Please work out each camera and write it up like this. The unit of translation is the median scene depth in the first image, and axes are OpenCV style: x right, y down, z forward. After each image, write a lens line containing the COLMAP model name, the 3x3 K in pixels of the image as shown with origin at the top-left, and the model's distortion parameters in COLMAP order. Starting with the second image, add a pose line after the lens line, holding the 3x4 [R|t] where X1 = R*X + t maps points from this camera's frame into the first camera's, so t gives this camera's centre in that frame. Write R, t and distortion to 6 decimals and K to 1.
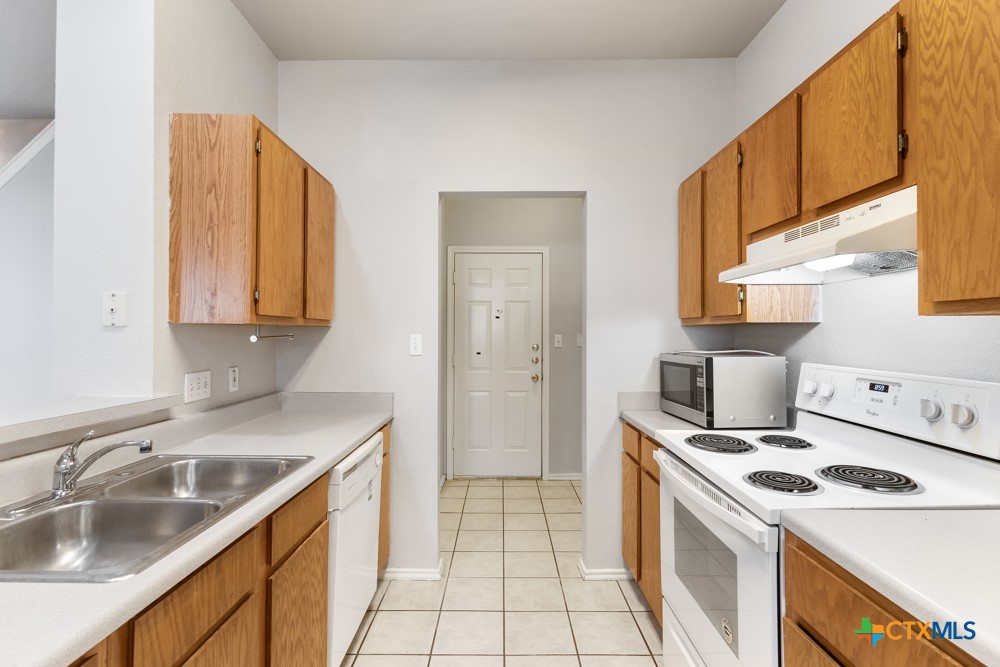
lens RADIAL K [[464.7, 0, 497.4], [0, 464.7, 331.8], [0, 0, 1]] dist [-0.001568, 0.002617]
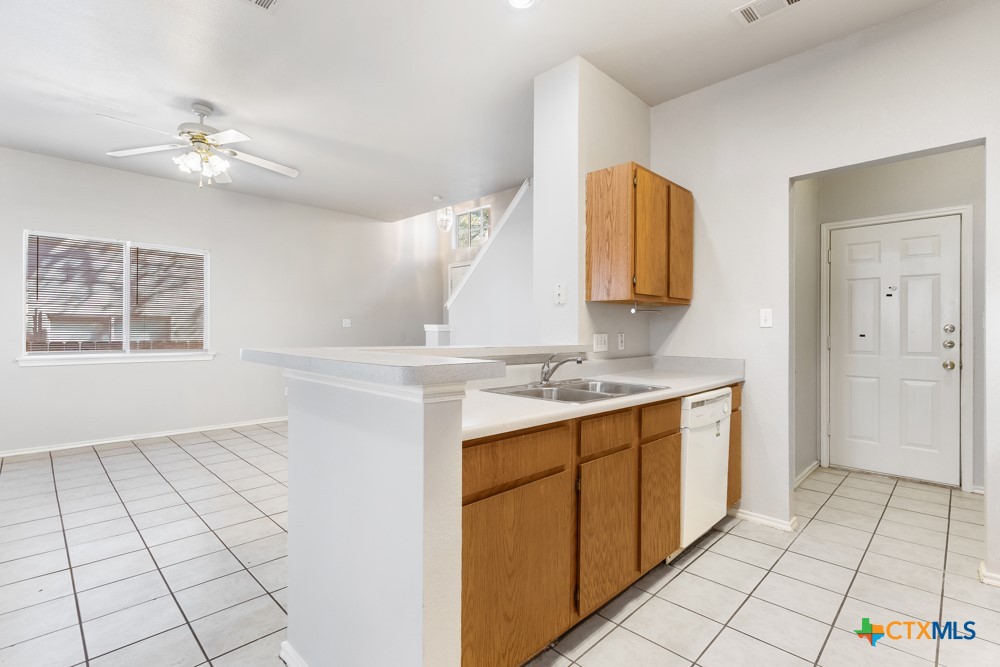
lens RADIAL K [[464.7, 0, 498.8], [0, 464.7, 331.2], [0, 0, 1]] dist [-0.001568, 0.002617]
pose [[0.713626, -0.000684, -0.700527, 0.192118], [0.004063, 0.999987, 0.003162, 0.068273], [0.700515, -0.005103, 0.713619, -0.331998]]
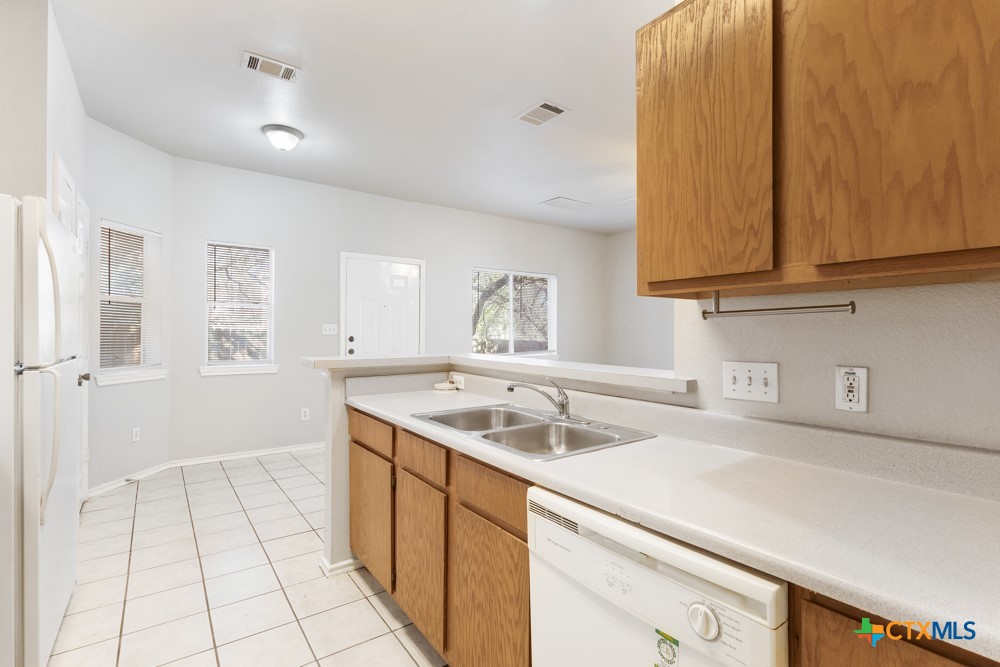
lens RADIAL K [[464.7, 0, 501.8], [0, 464.7, 330.2], [0, 0, 1]] dist [-0.001568, 0.002617]
pose [[-0.802620, -0.011297, -0.596384, 0.106544], [-0.005930, 0.999922, -0.010961, 0.043417], [0.596462, -0.005261, -0.802624, 1.275655]]
